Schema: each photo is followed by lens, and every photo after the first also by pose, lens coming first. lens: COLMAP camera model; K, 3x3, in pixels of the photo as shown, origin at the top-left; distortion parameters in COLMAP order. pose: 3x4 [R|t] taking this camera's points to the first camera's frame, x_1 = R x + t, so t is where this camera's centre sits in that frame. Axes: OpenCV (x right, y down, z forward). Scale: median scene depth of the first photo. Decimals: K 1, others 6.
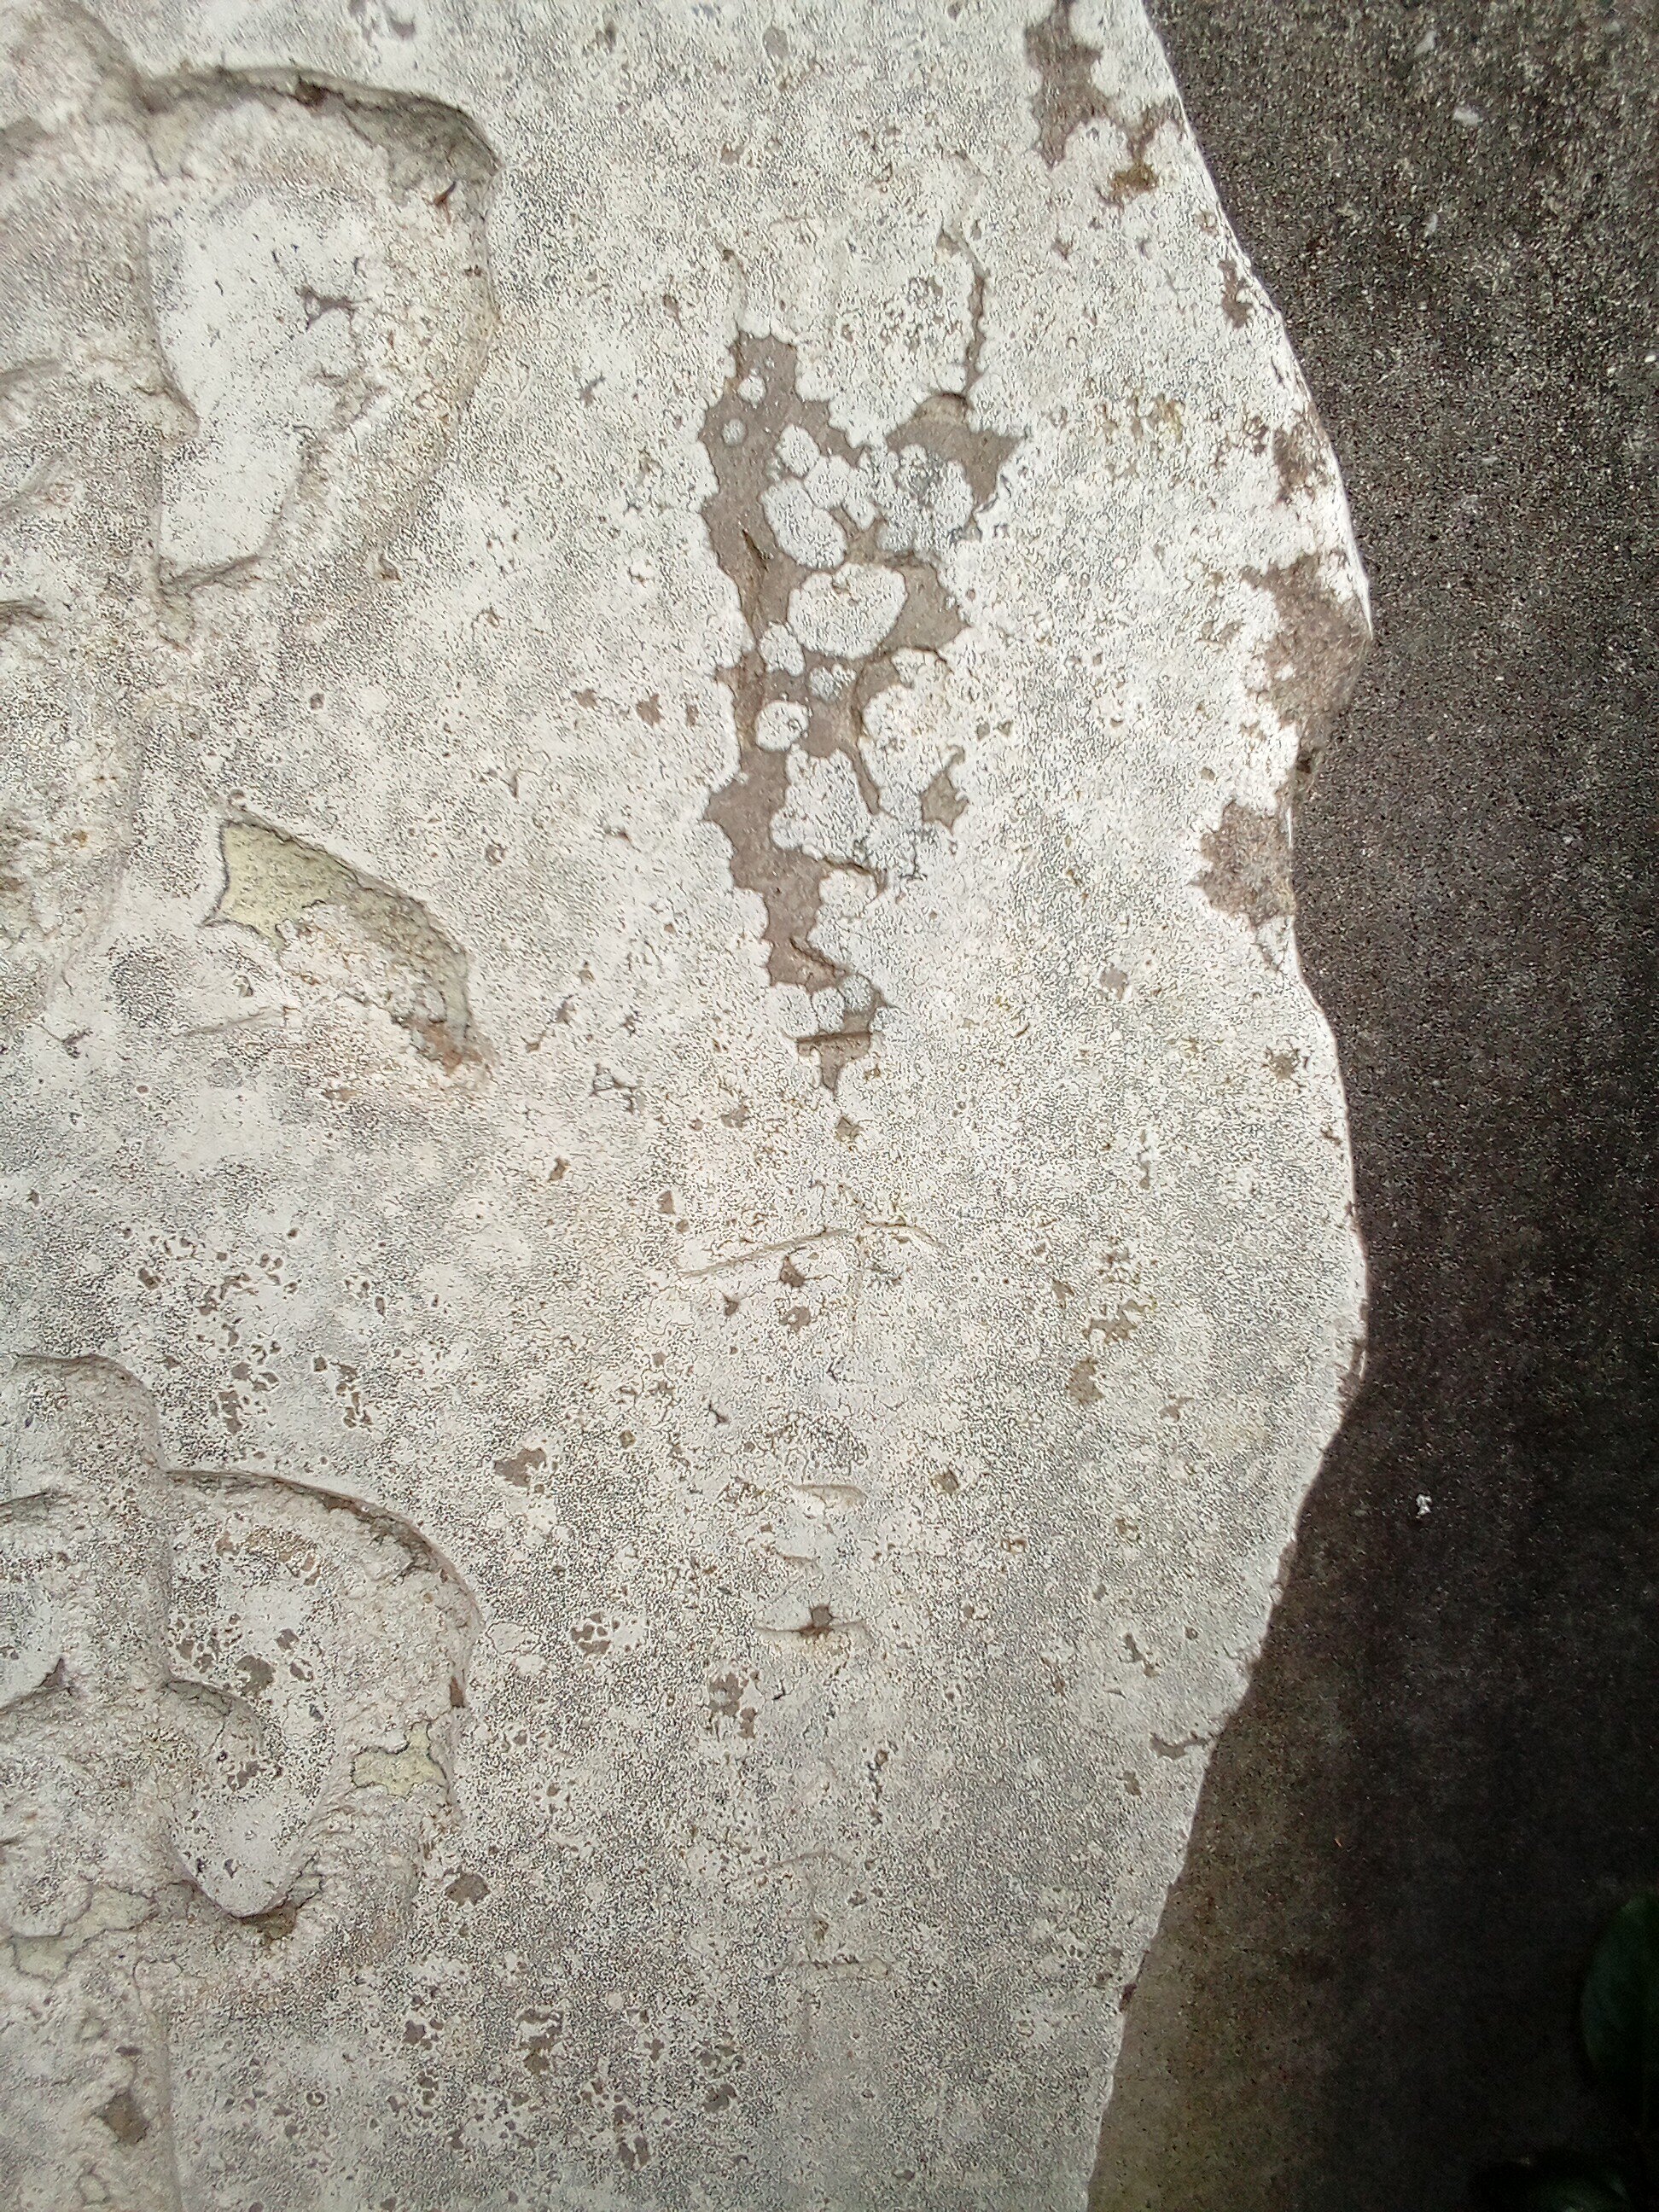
lens RADIAL K [[1827.8, 0, 841.3], [0, 1827.8, 1090.9], [0, 0, 1]] dist [0.065546, -0.100187]
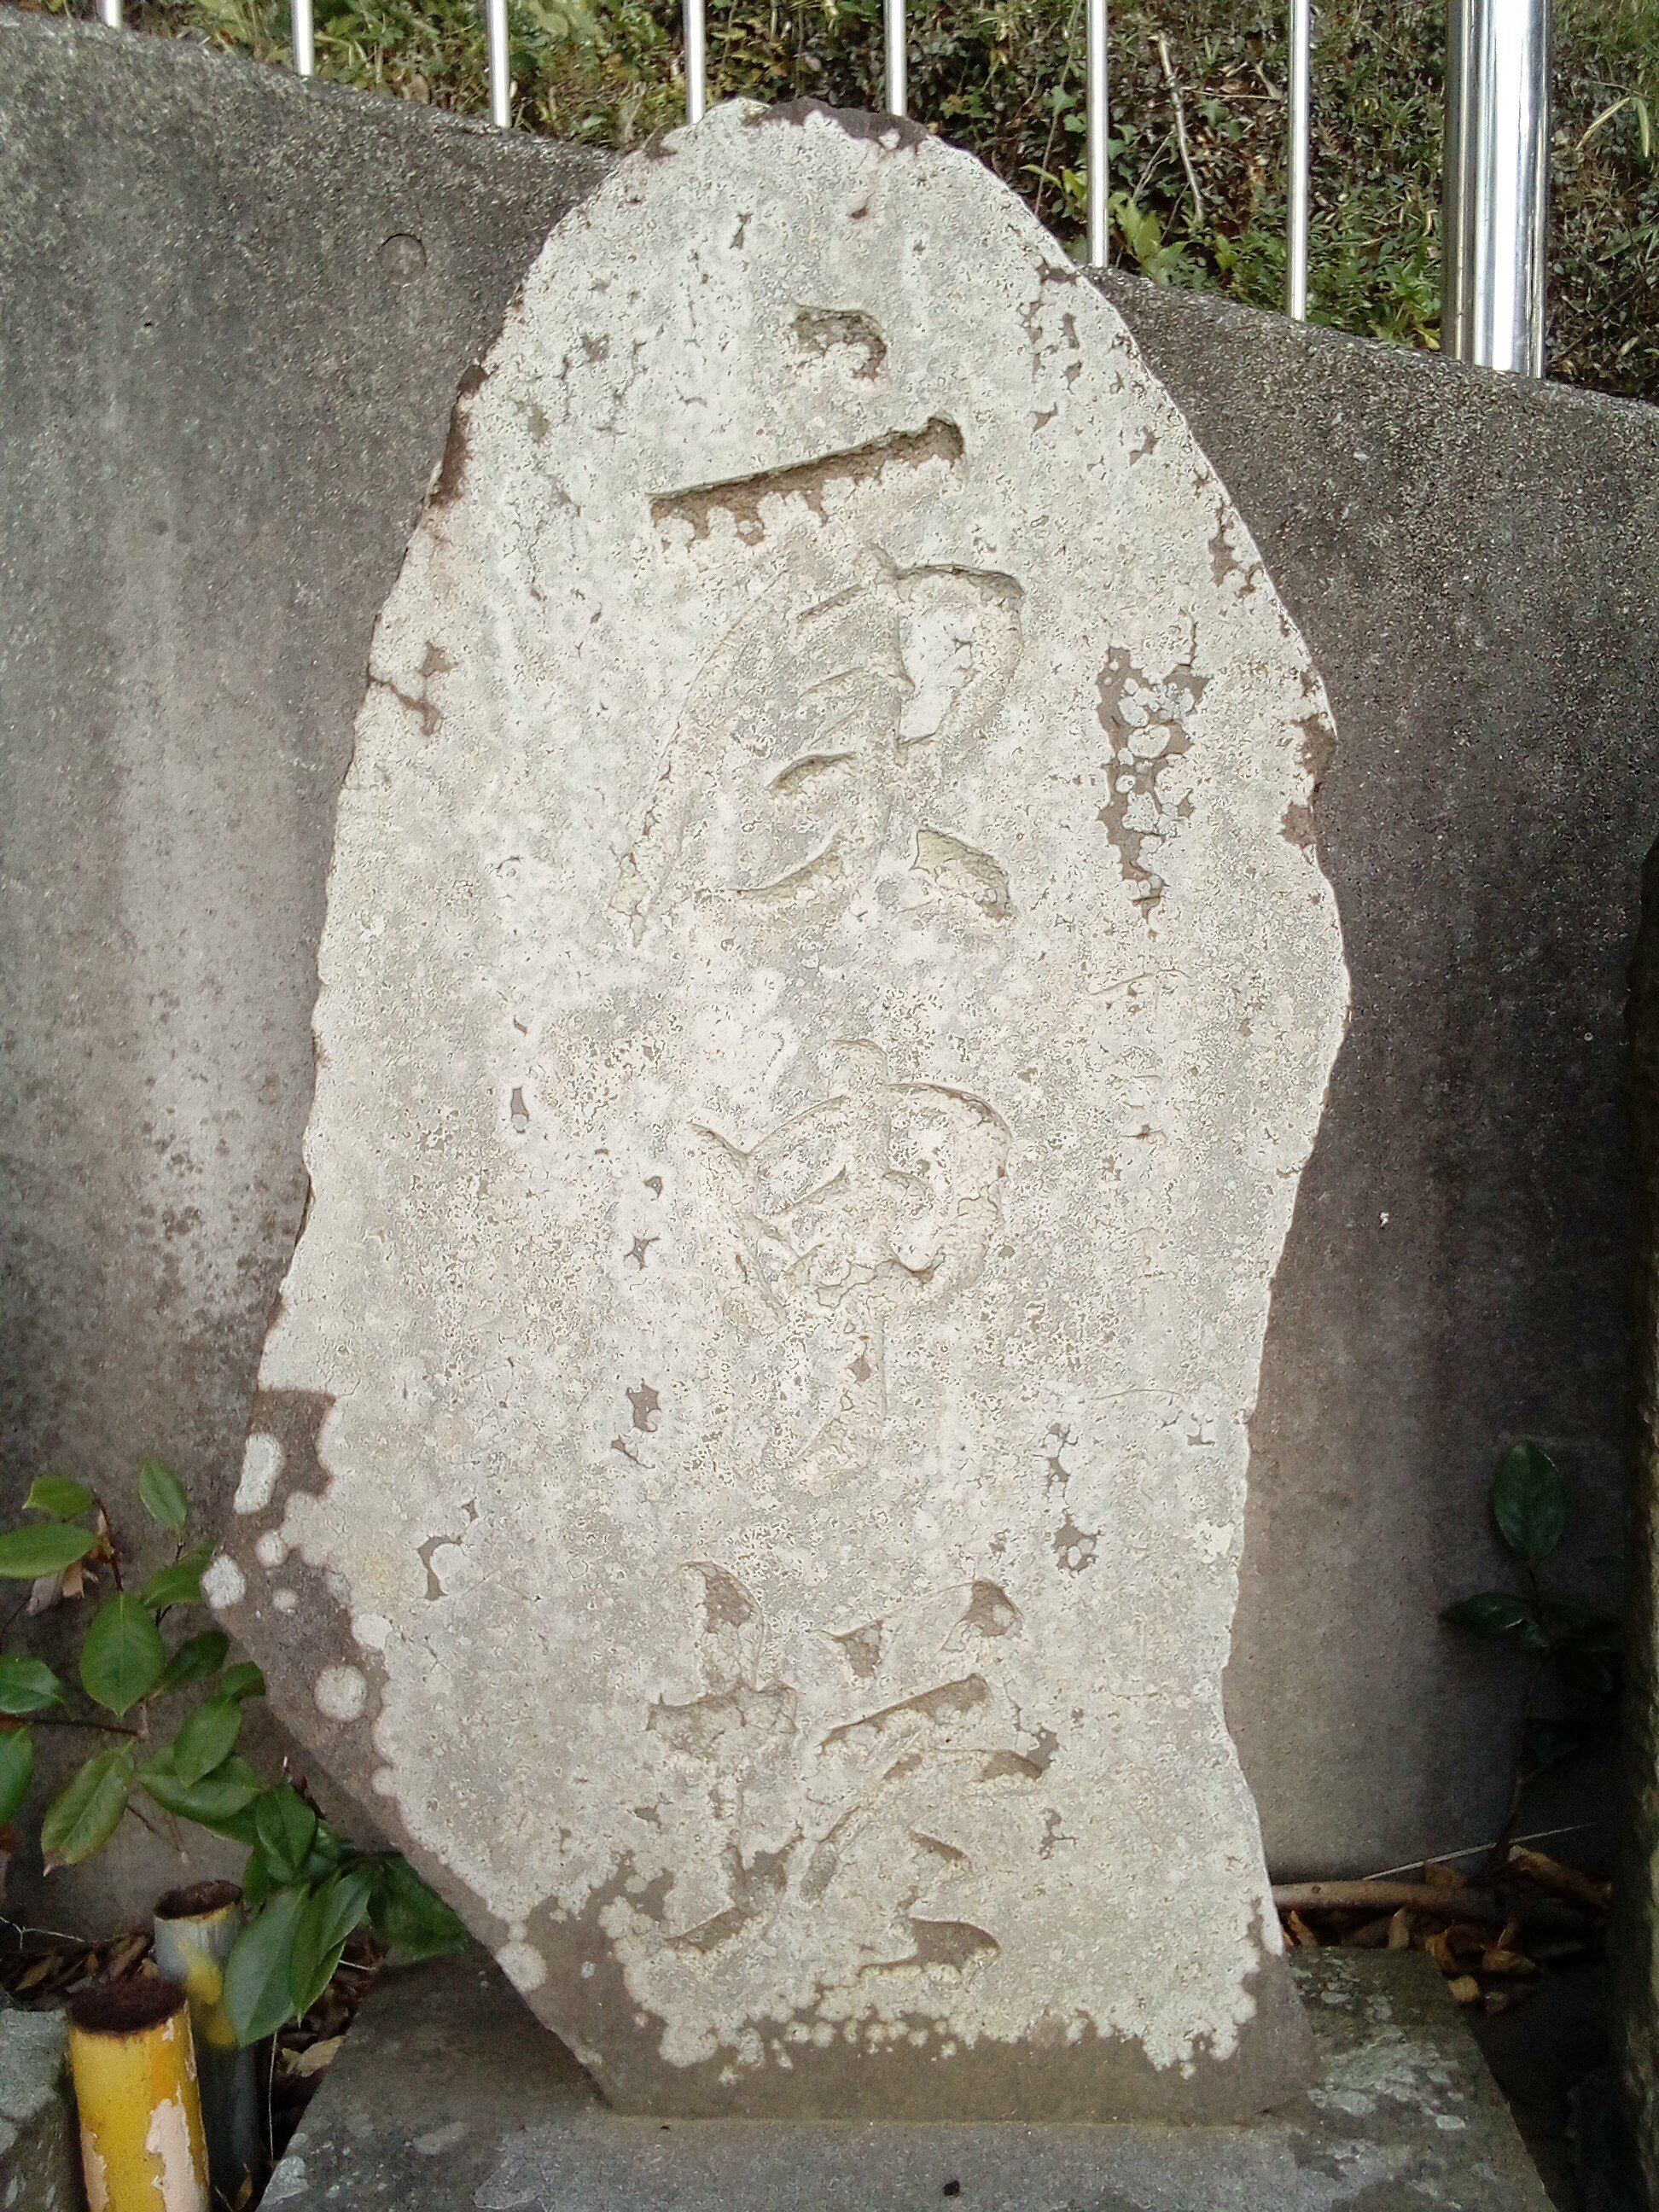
lens RADIAL K [[1827.8, 0, 835.5], [0, 1827.8, 1104.6], [0, 0, 1]] dist [0.065546, -0.100187]
pose [[0.998496, -0.050384, 0.021602, -0.513590], [0.051237, 0.997849, -0.040904, 0.345105], [-0.019495, 0.041950, 0.998930, -1.598070]]
